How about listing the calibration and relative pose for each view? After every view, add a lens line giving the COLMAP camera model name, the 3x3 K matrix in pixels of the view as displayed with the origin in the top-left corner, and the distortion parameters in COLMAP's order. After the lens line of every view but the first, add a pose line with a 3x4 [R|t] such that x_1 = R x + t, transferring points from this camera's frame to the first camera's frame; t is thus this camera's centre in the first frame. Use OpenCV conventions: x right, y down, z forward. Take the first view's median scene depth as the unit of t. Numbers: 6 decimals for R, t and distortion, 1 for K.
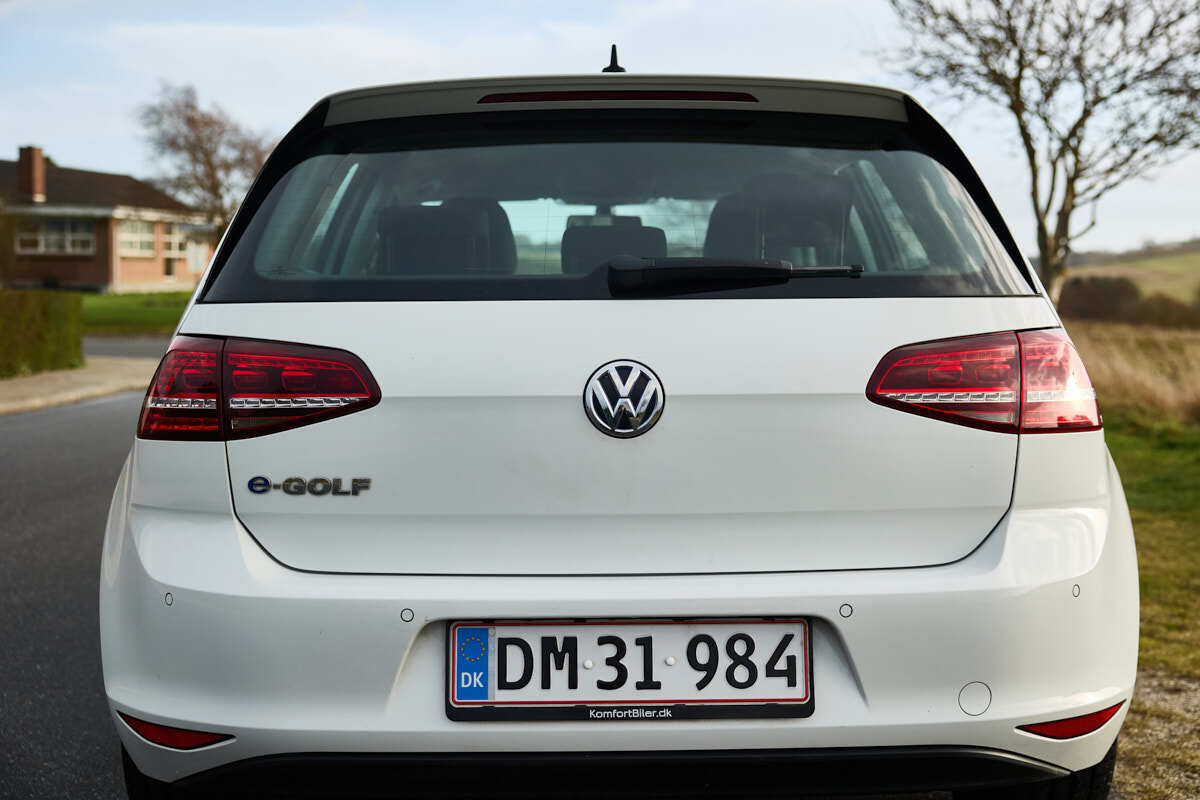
lens RADIAL K [[1589.2, 0, 600.0], [0, 1589.2, 400.0], [0, 0, 1]] dist [-0.051337, 0.013496]
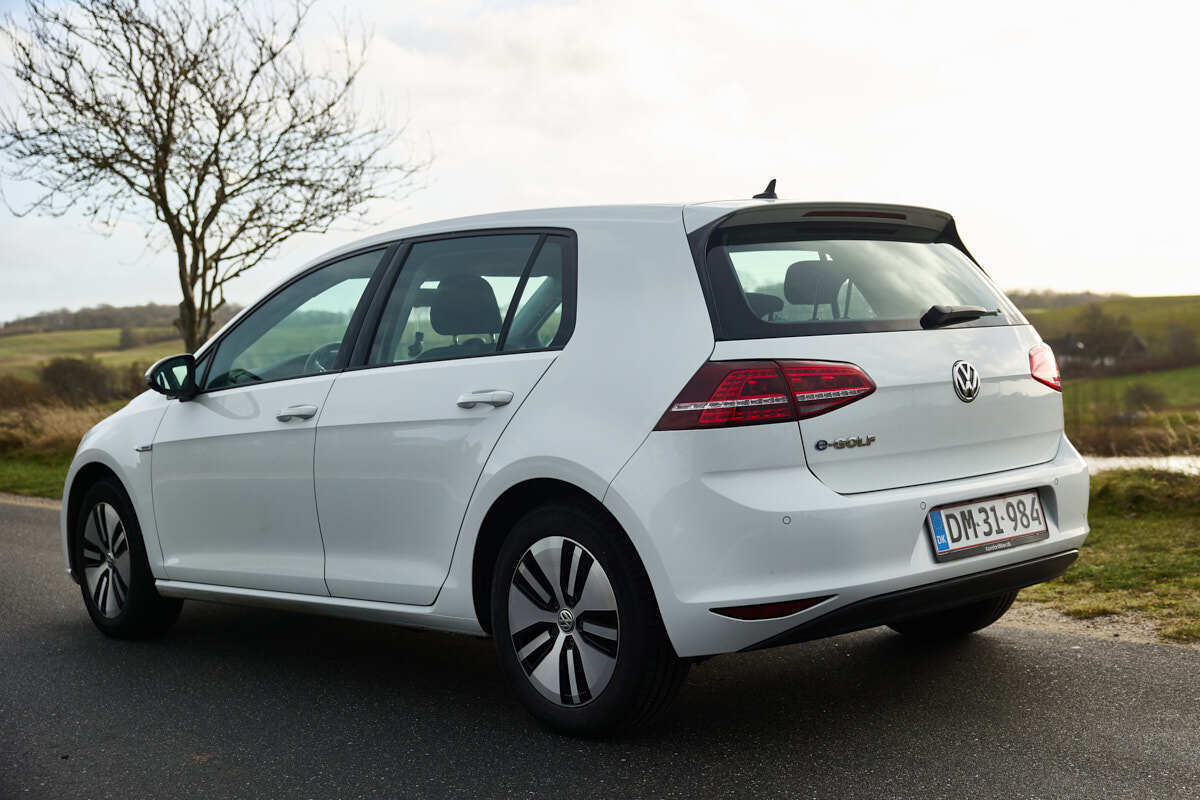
lens RADIAL K [[1589.2, 0, 600.0], [0, 1589.2, 400.0], [0, 0, 1]] dist [-0.051337, 0.013496]
pose [[0.749496, -0.055478, 0.659680, -1.546474], [0.085359, 0.996263, -0.013197, 0.008857], [-0.656483, 0.066201, 0.751430, -0.109804]]
